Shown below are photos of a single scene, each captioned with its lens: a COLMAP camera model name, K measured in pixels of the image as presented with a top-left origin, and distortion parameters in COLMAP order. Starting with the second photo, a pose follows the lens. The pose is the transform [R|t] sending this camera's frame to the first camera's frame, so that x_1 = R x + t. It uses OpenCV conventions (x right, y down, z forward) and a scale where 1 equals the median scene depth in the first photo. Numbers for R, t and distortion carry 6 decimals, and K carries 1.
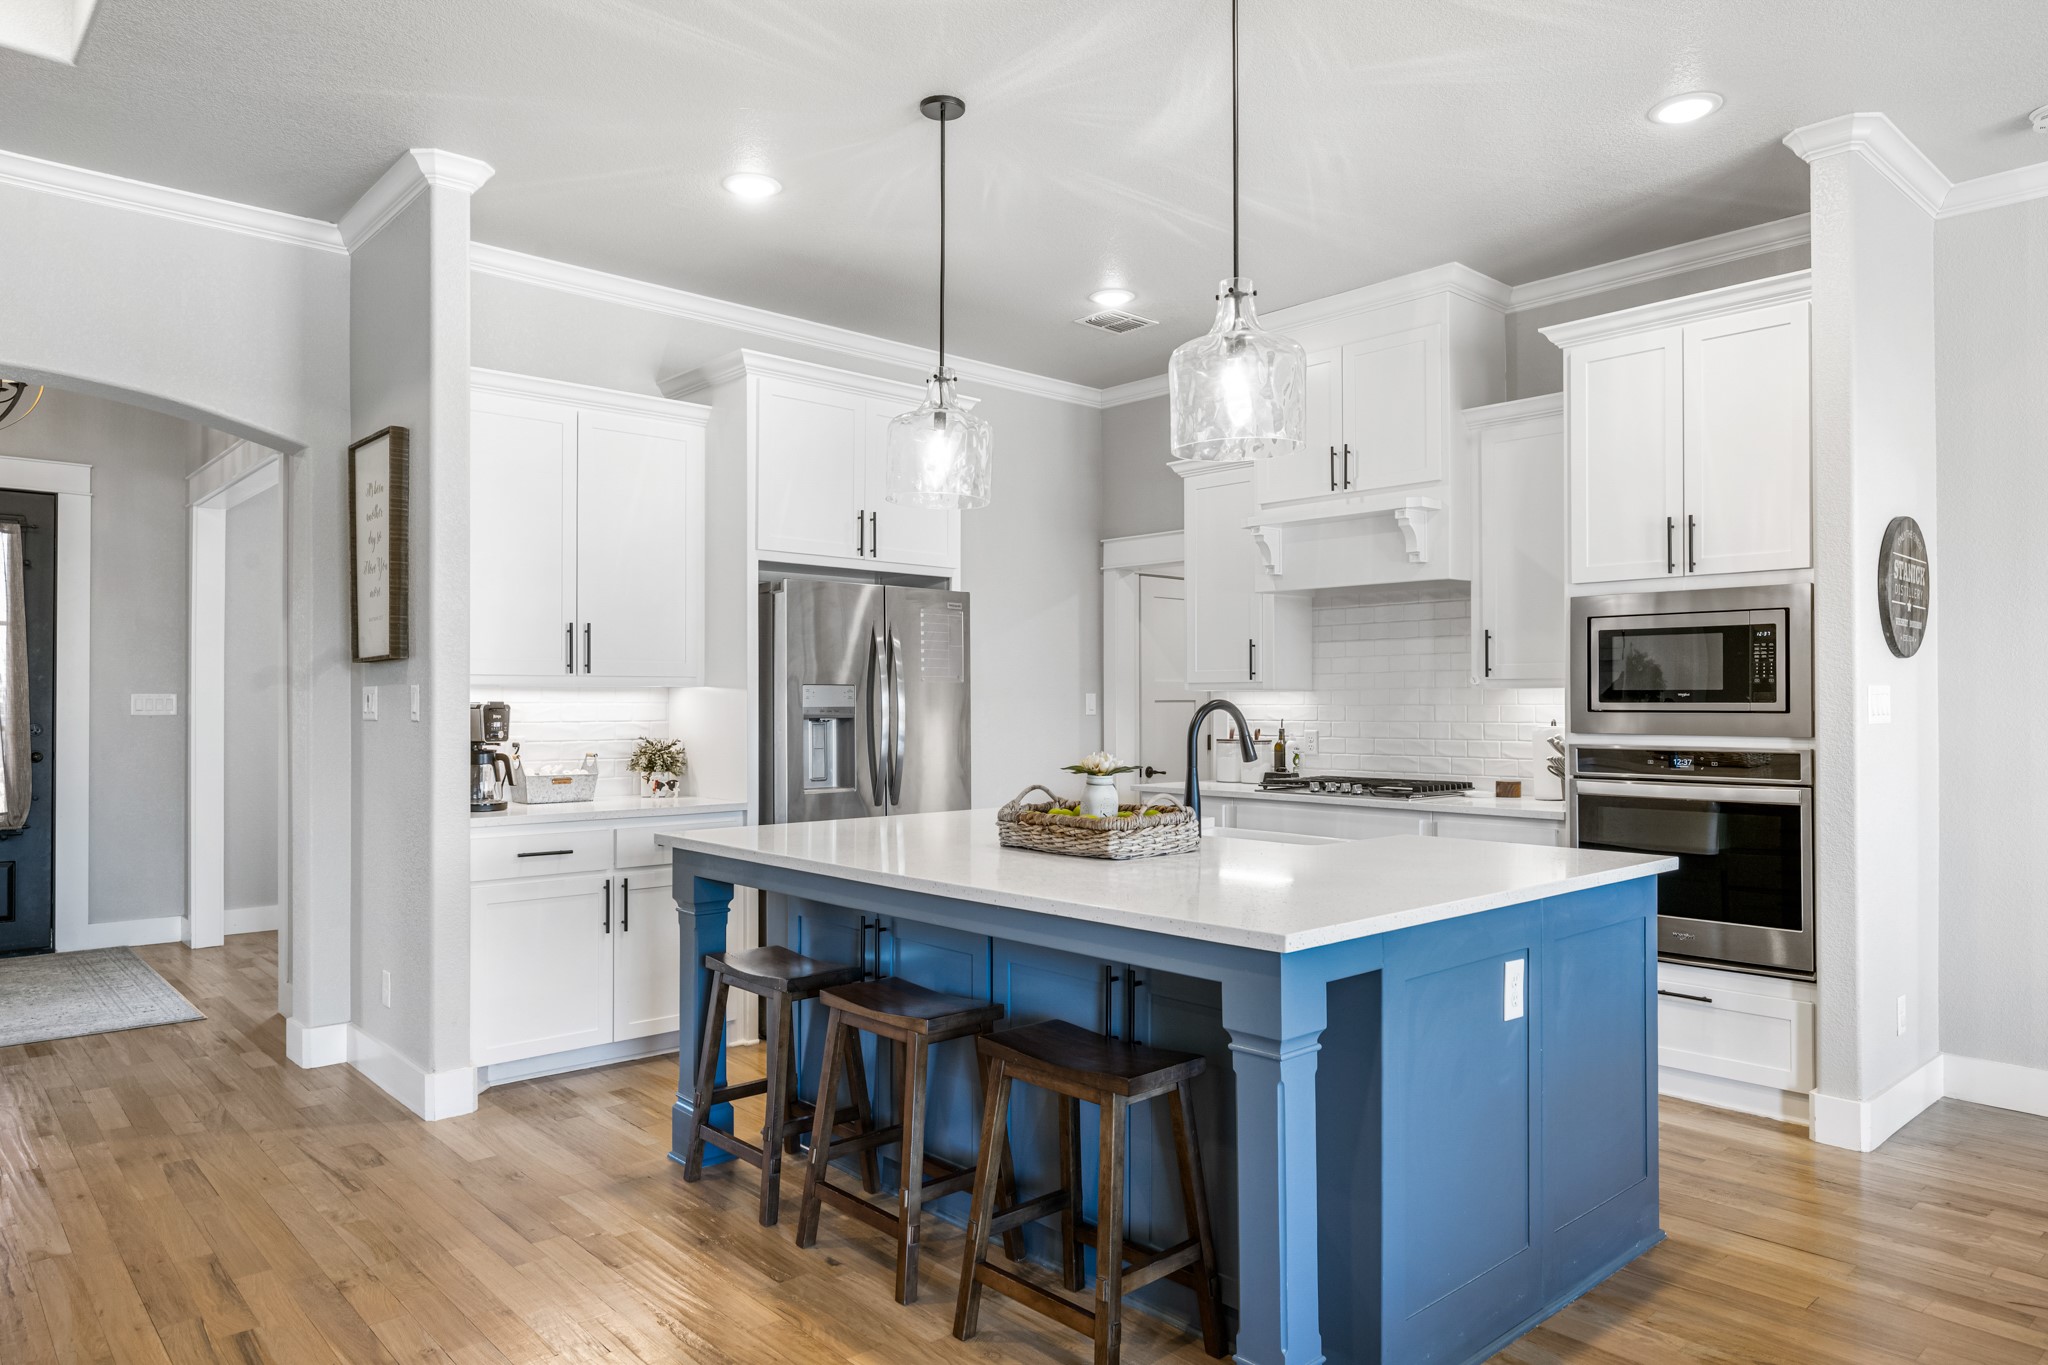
lens RADIAL K [[1288.0, 0, 1025.5], [0, 1288.0, 677.4], [0, 0, 1]] dist [-0.002015, 0.000137]
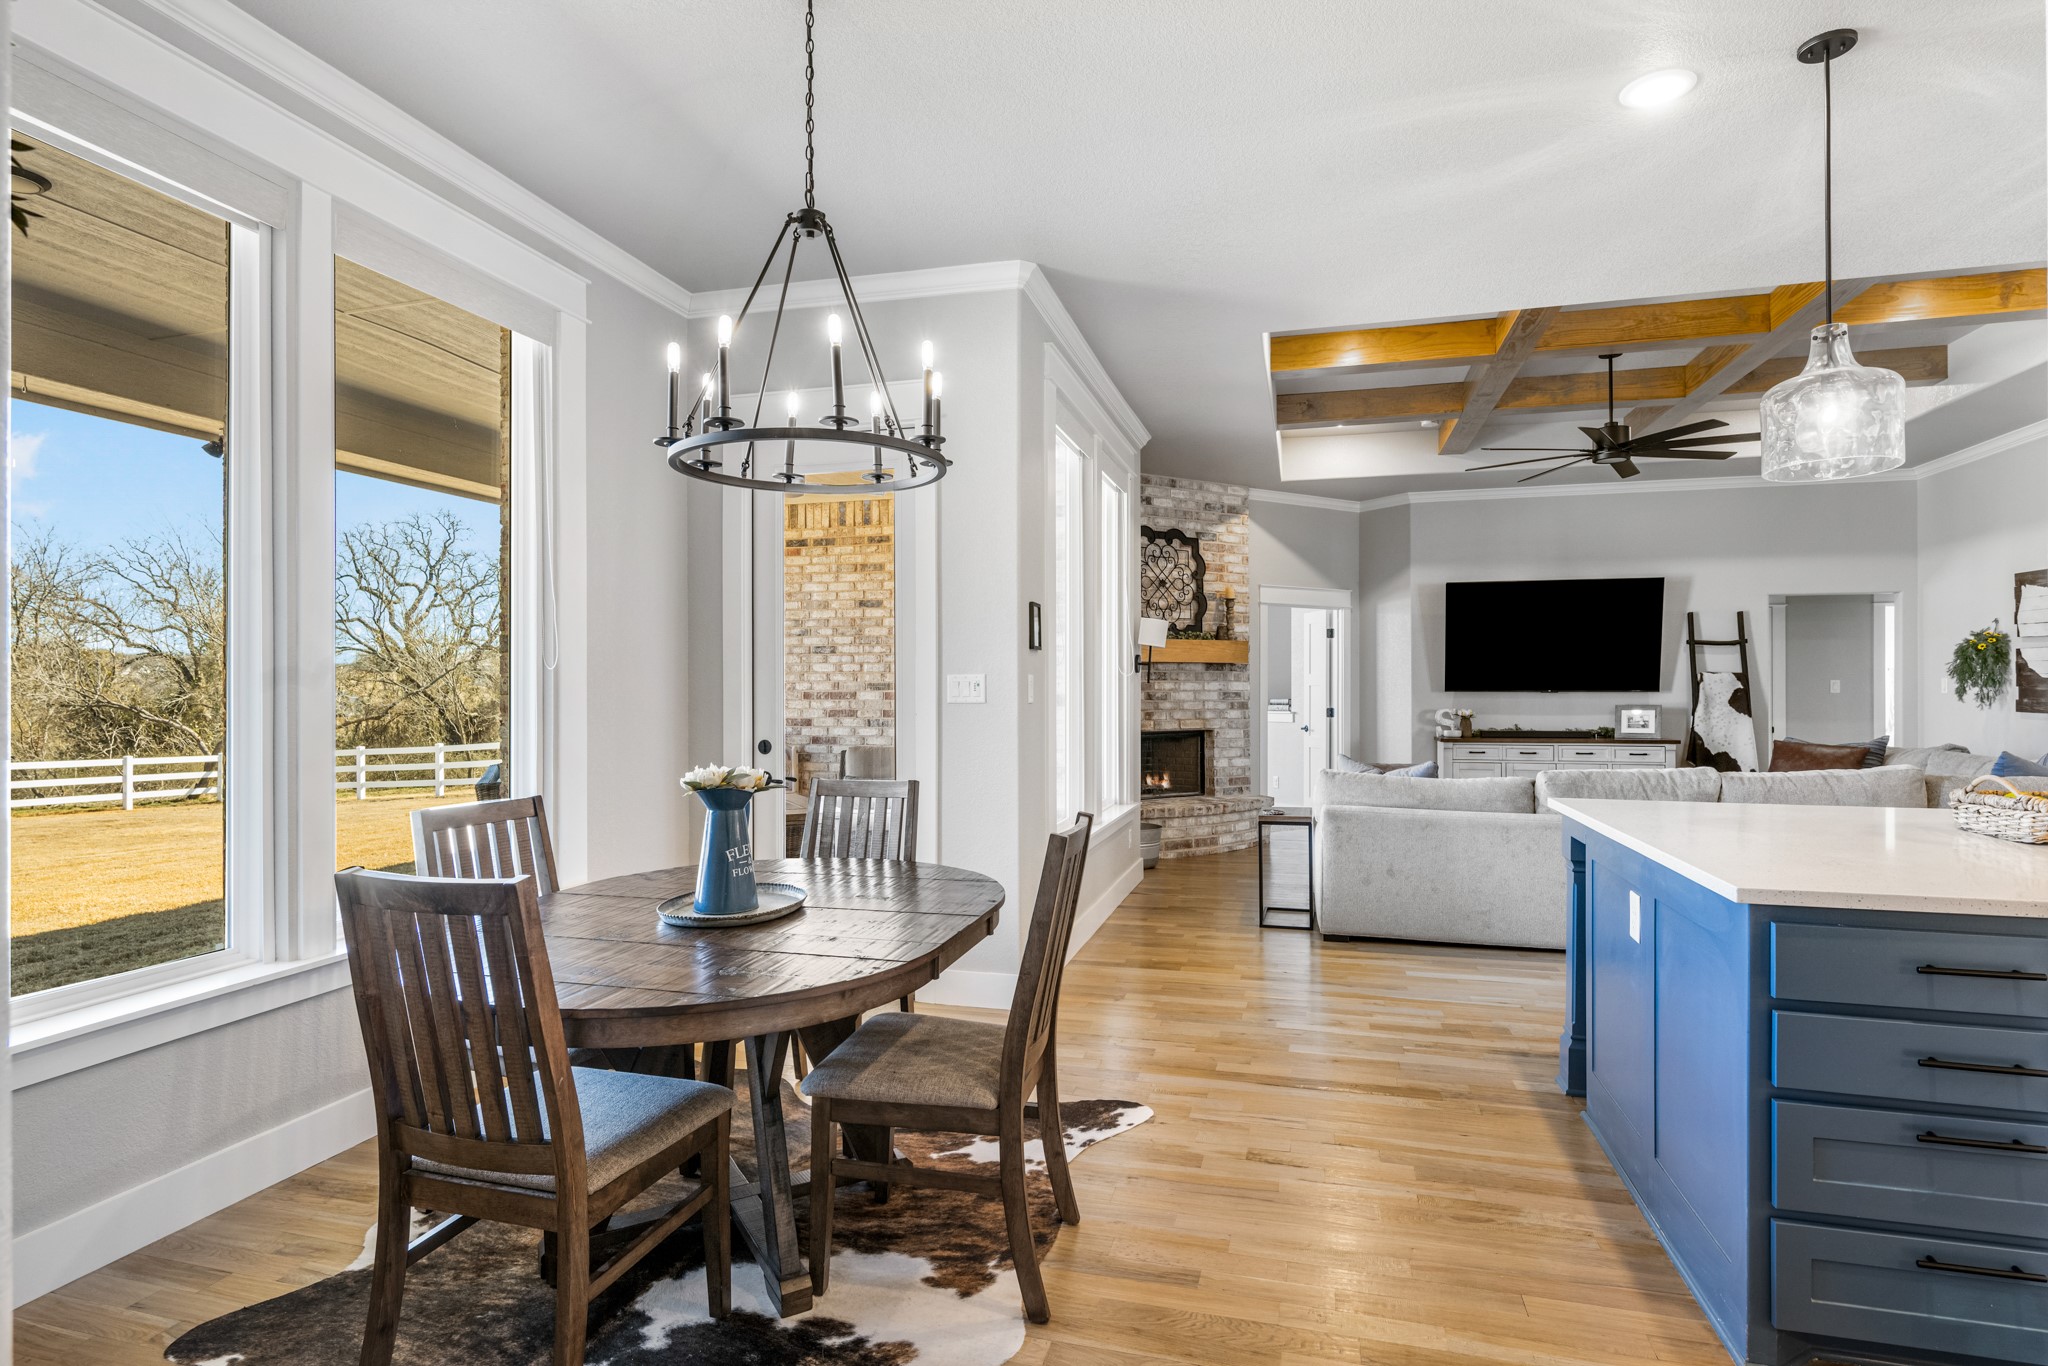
lens RADIAL K [[1049.8, 0, 1024.0], [0, 1049.8, 683.0], [0, 0, 1]] dist [-0.000802, -0.000118]
pose [[-0.845331, -0.002020, -0.534239, 0.838047], [0.009901, 0.999762, -0.019447, 0.018079], [0.534151, -0.021728, -0.845110, 0.913647]]
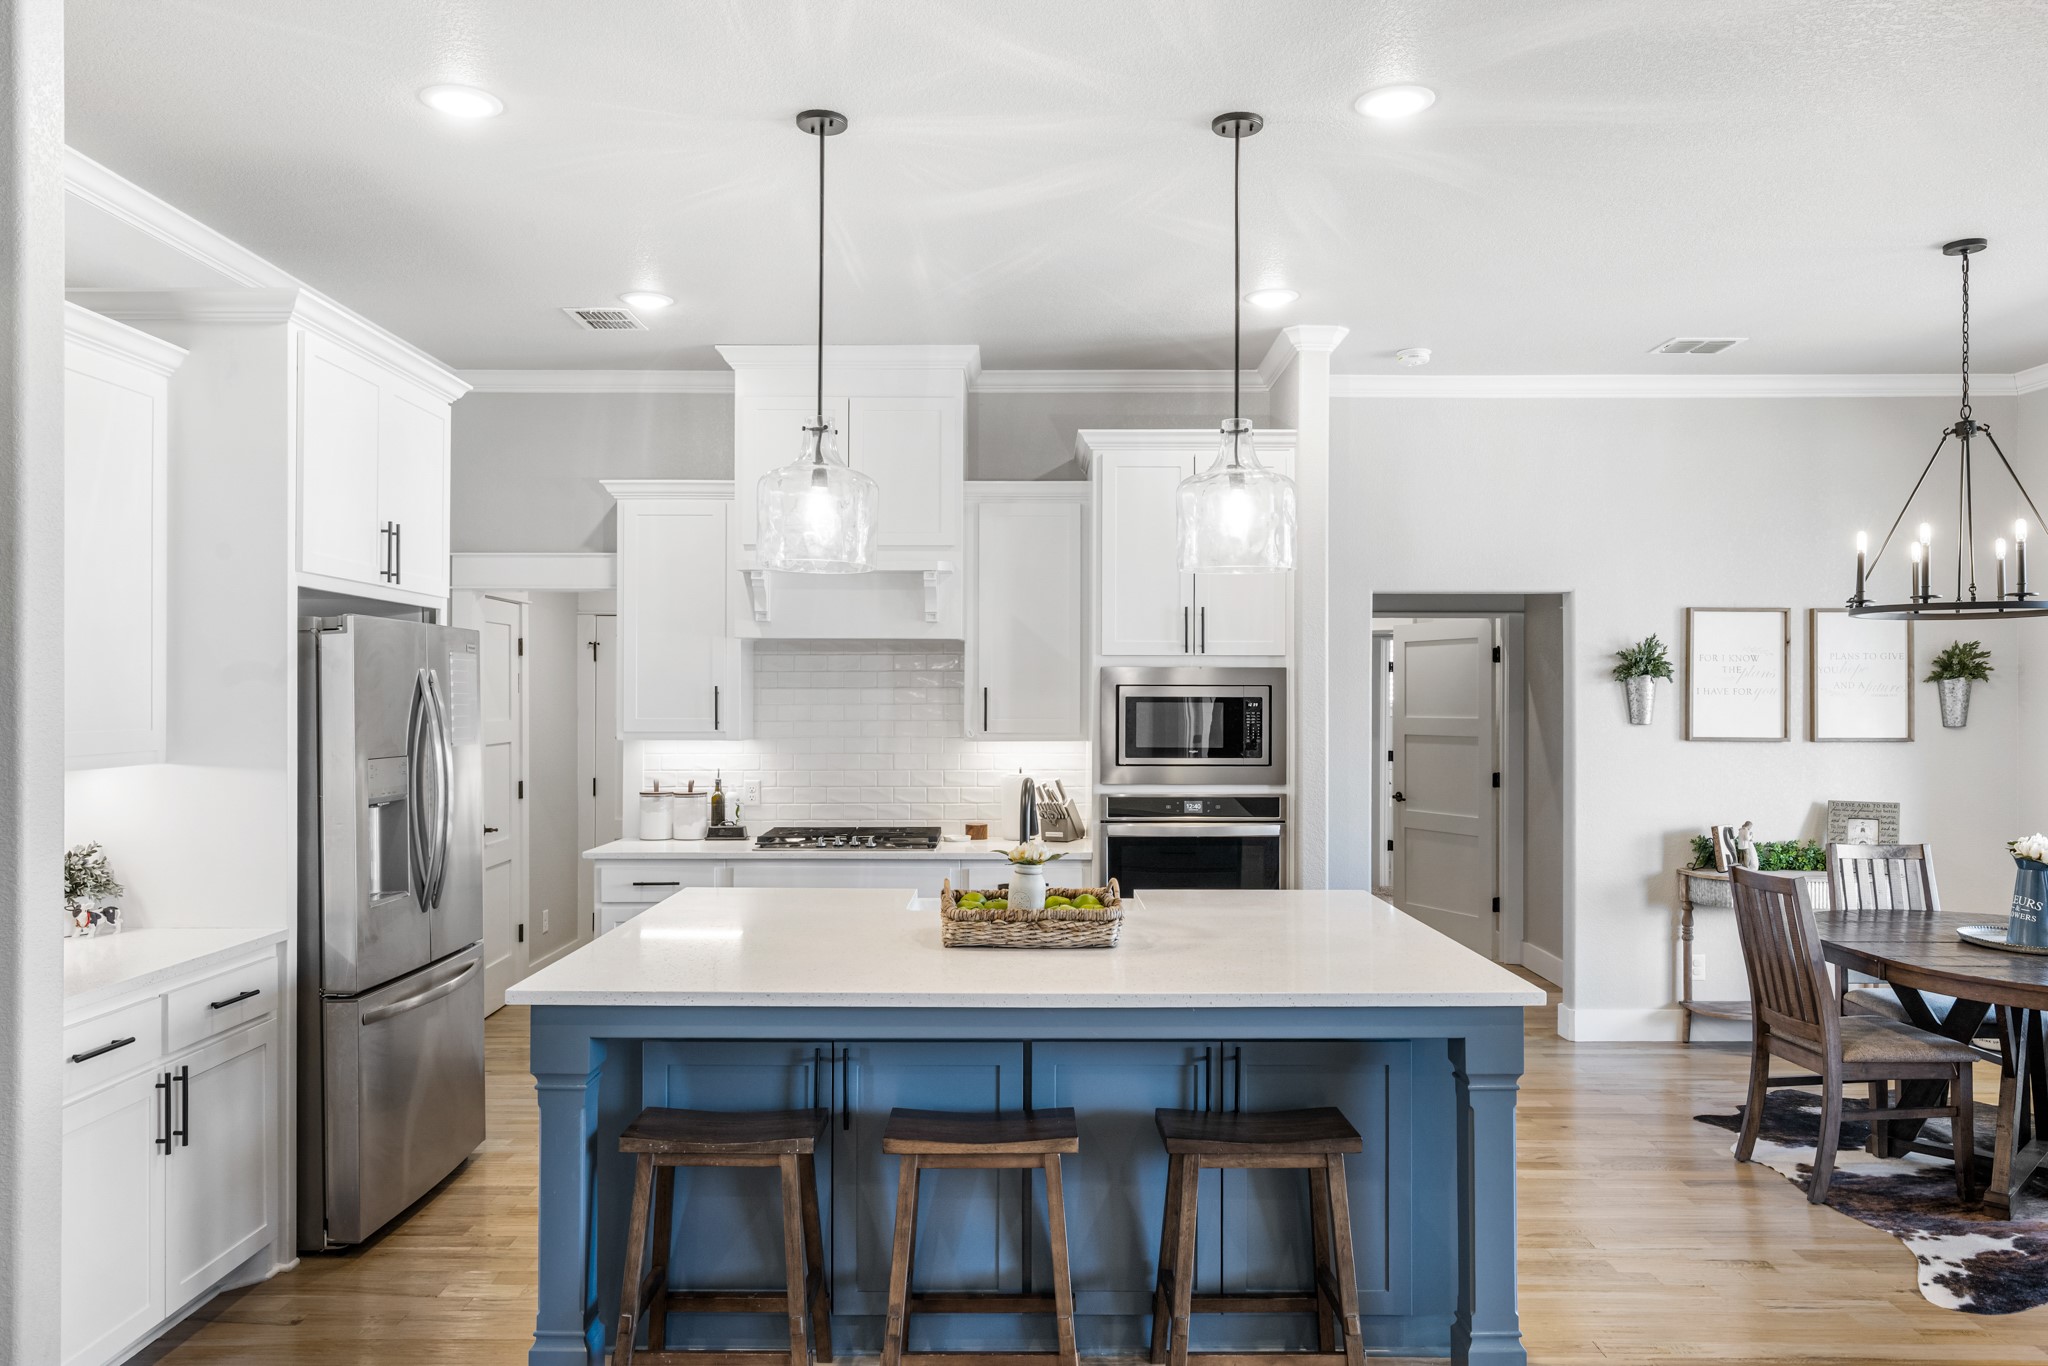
lens RADIAL K [[1405.9, 0, 1024.0], [0, 1405.9, 683.0], [0, 0, 1]] dist [-0.005970, -0.001659]
pose [[0.675292, 0.008278, 0.737504, -0.560136], [-0.015306, 0.999879, 0.002792, -0.050630], [-0.737392, -0.013174, 0.675337, 0.198184]]
